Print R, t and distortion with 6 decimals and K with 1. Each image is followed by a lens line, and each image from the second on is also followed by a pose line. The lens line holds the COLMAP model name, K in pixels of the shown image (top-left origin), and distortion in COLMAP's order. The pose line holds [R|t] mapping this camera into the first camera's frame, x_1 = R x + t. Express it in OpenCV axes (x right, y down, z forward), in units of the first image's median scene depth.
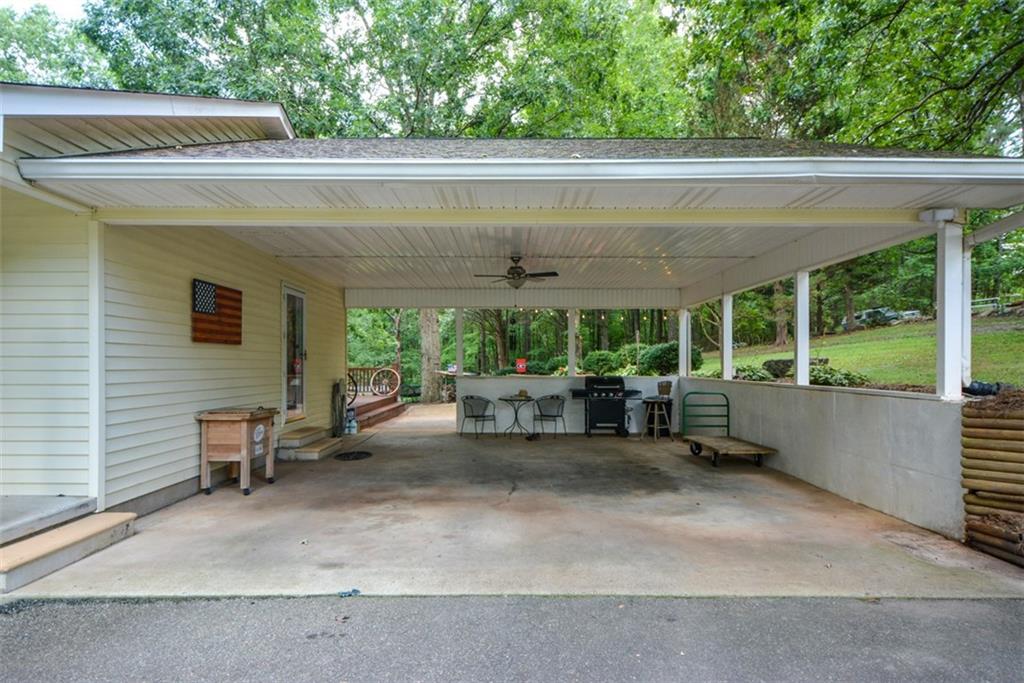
lens RADIAL K [[555.5, 0, 511.0], [0, 555.5, 348.5], [0, 0, 1]] dist [-0.007357, -0.007066]
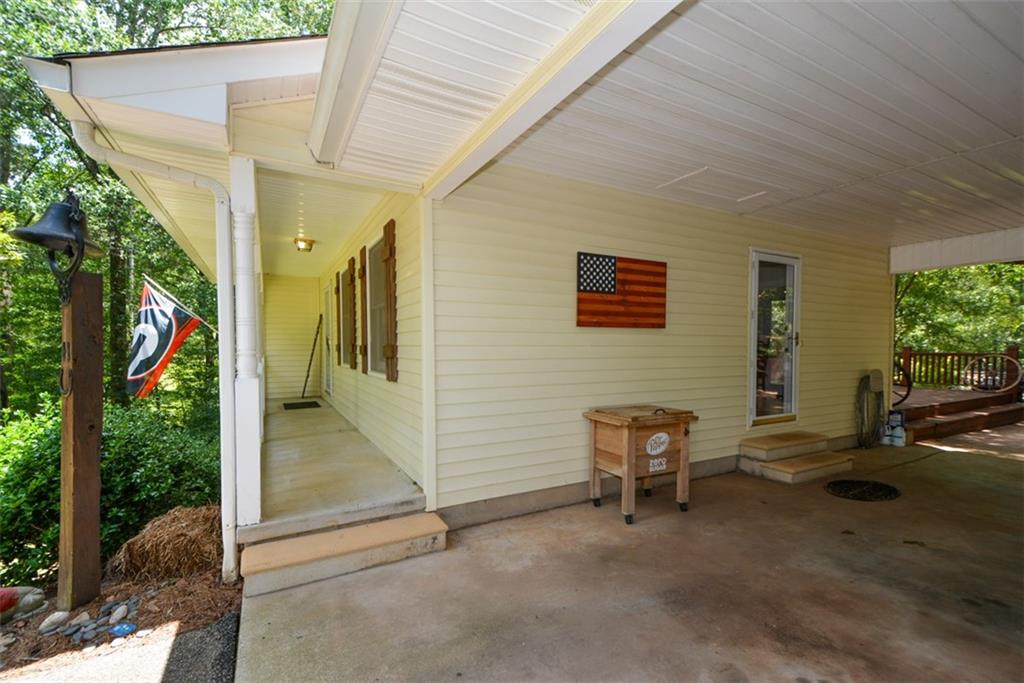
lens RADIAL K [[454.9, 0, 507.9], [0, 454.9, 348.8], [0, 0, 1]] dist [0.009354, -0.005209]
pose [[0.479390, 0.015006, -0.877474, -0.006295], [0.017754, 0.999483, 0.026793, 0.001818], [0.877423, -0.028423, 0.478875, 0.523119]]
